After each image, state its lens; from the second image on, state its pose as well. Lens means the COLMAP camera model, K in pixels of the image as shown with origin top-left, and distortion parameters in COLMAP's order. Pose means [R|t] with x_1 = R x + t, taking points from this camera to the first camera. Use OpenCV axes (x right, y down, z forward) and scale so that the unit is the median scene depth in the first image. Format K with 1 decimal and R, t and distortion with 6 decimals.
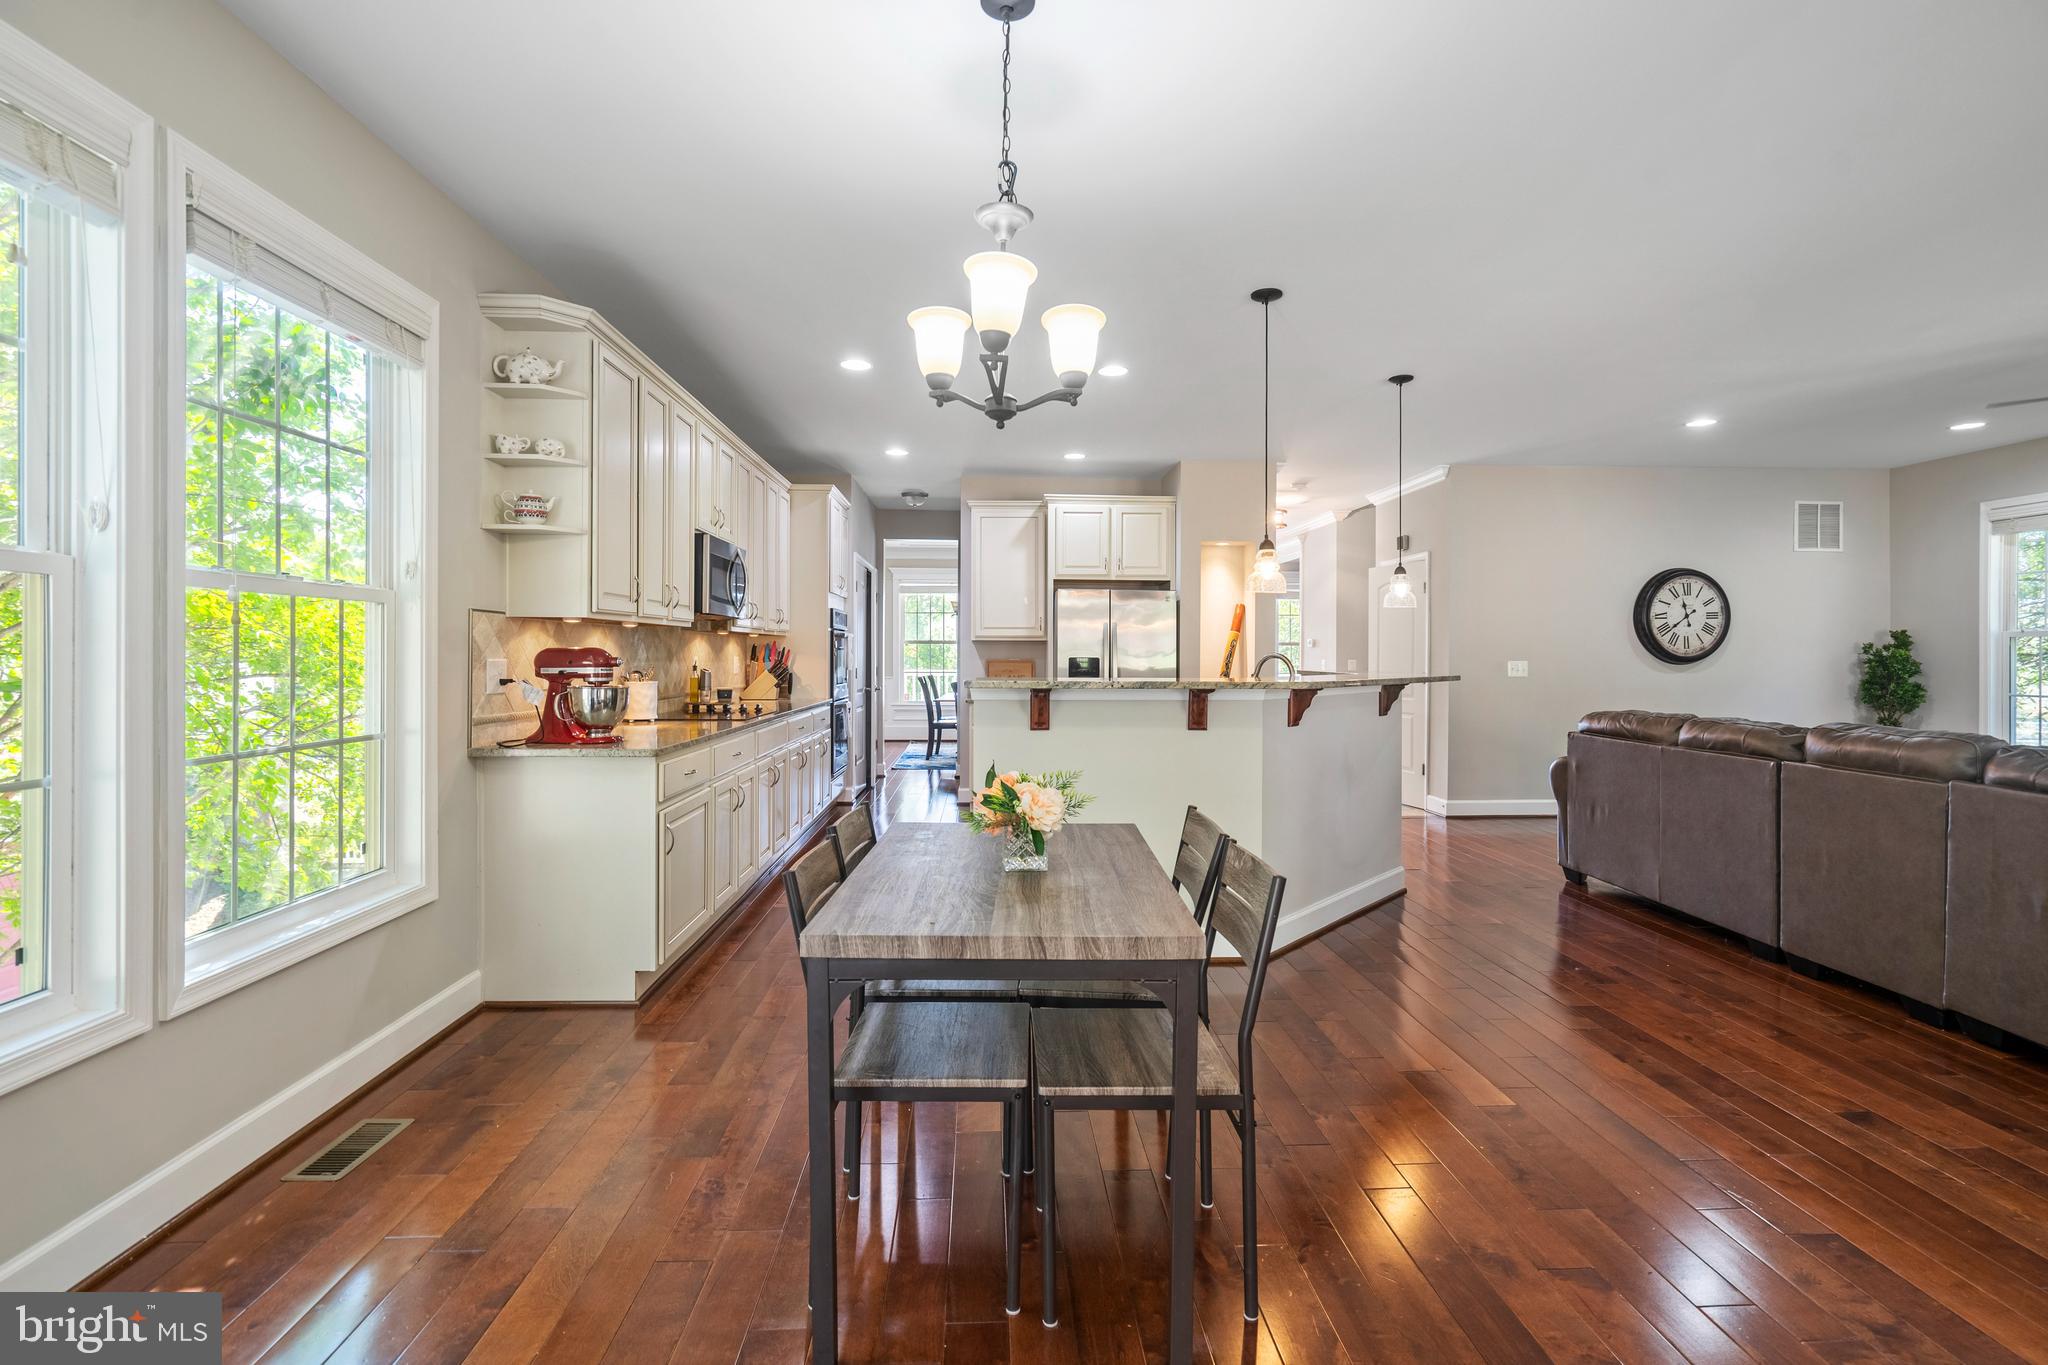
lens RADIAL K [[924.4, 0, 1026.0], [0, 924.4, 666.3], [0, 0, 1]] dist [-0.001155, -0.000064]
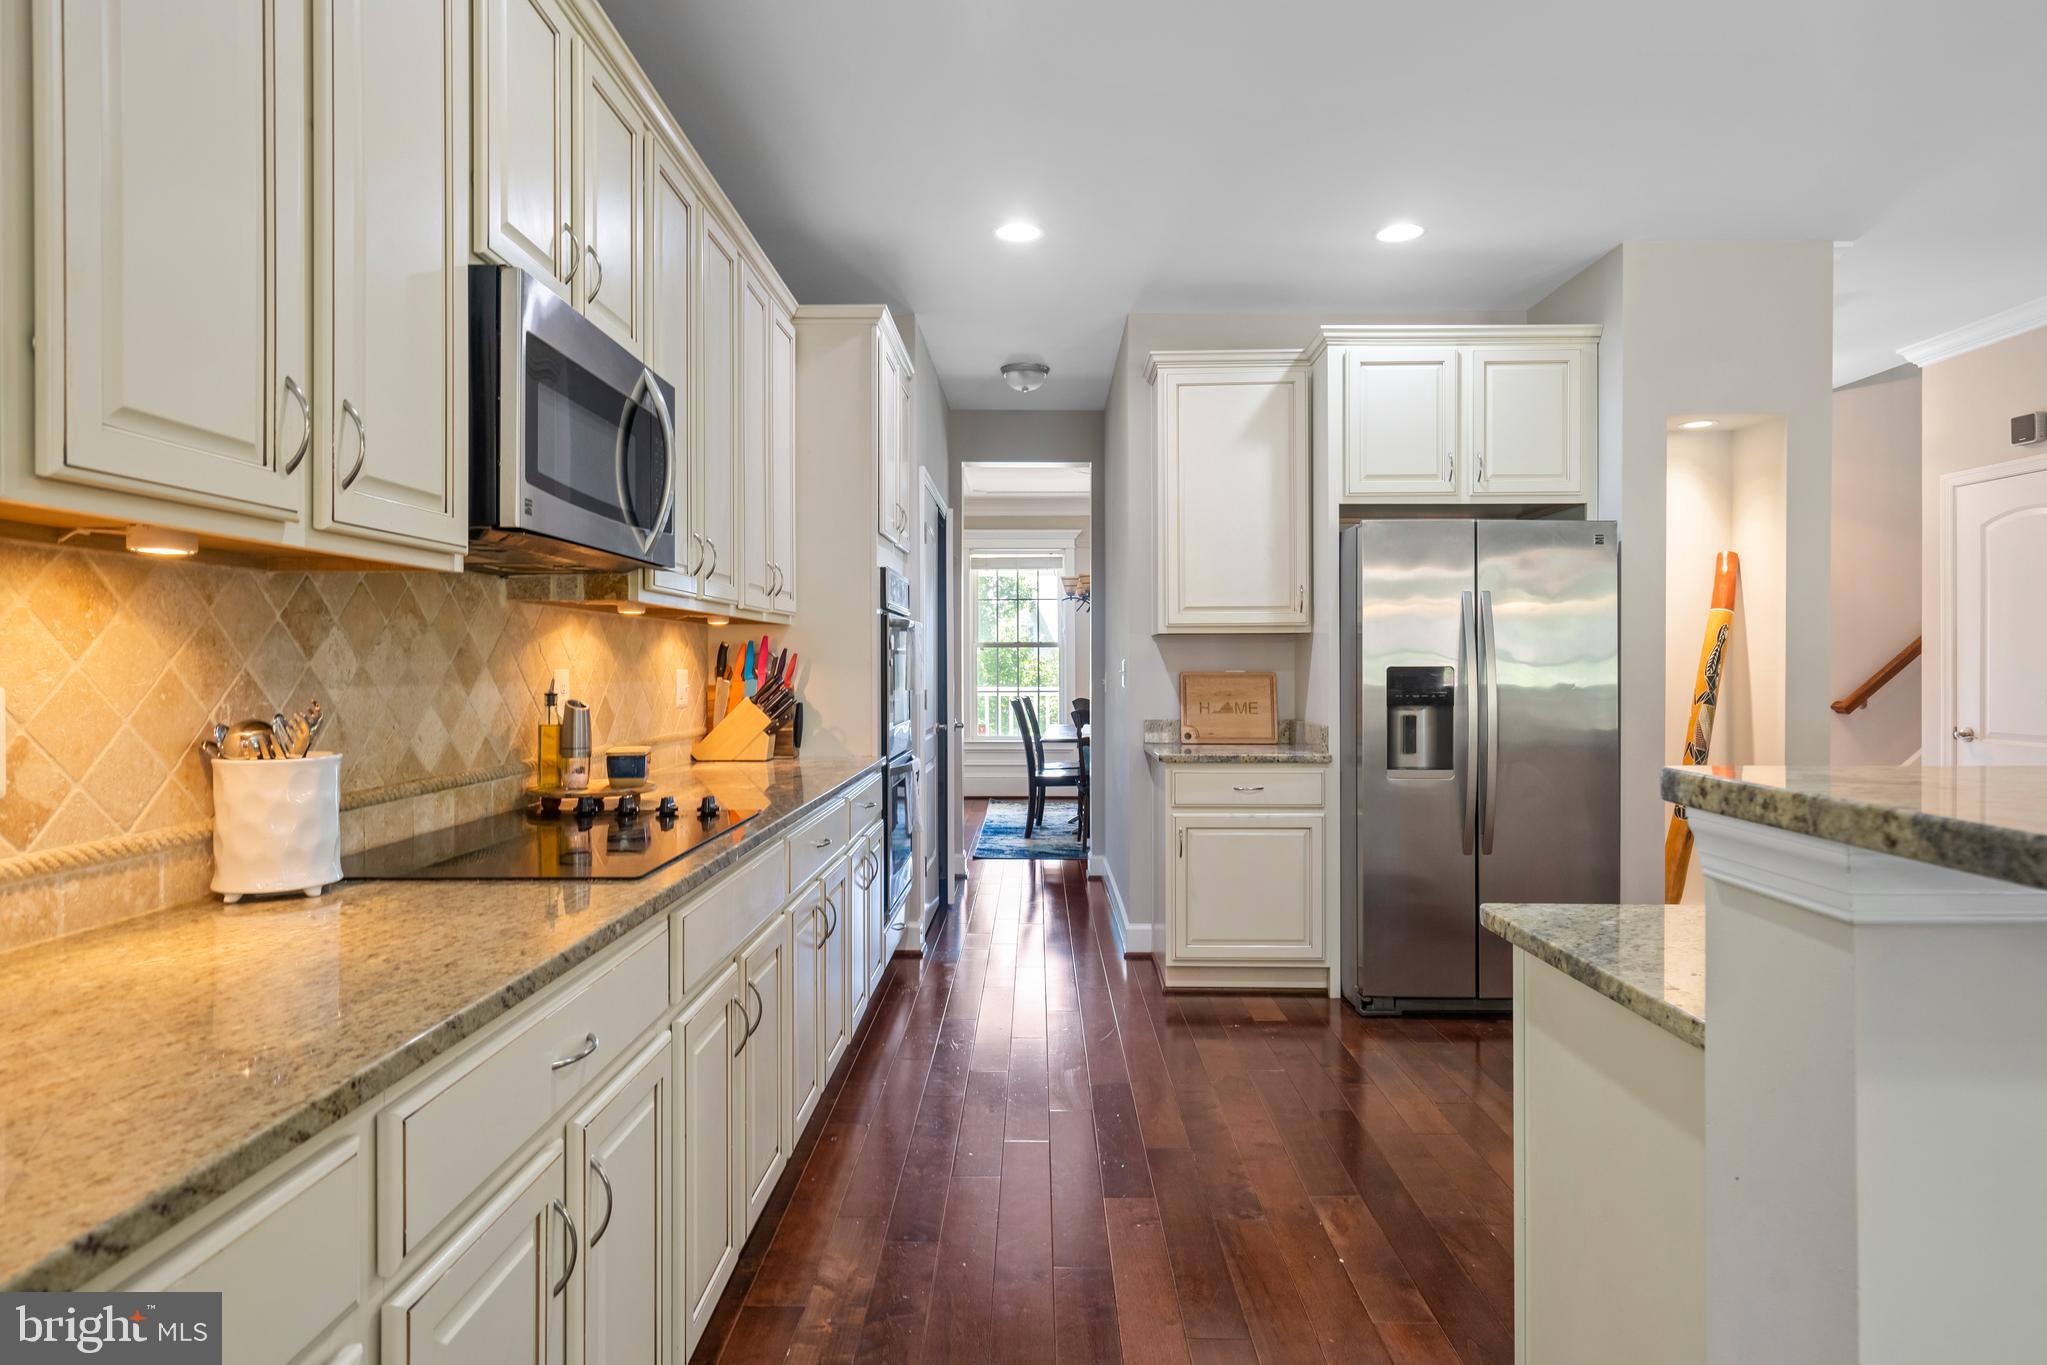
lens RADIAL K [[1124.7, 0, 1025.9], [0, 1124.7, 679.3], [0, 0, 1]] dist [-0.000293, 0.000028]
pose [[0.998294, -0.005611, -0.058124, -0.100410], [0.005645, 0.999984, 0.000411, -0.004228], [0.058121, -0.000739, 0.998309, 0.412601]]
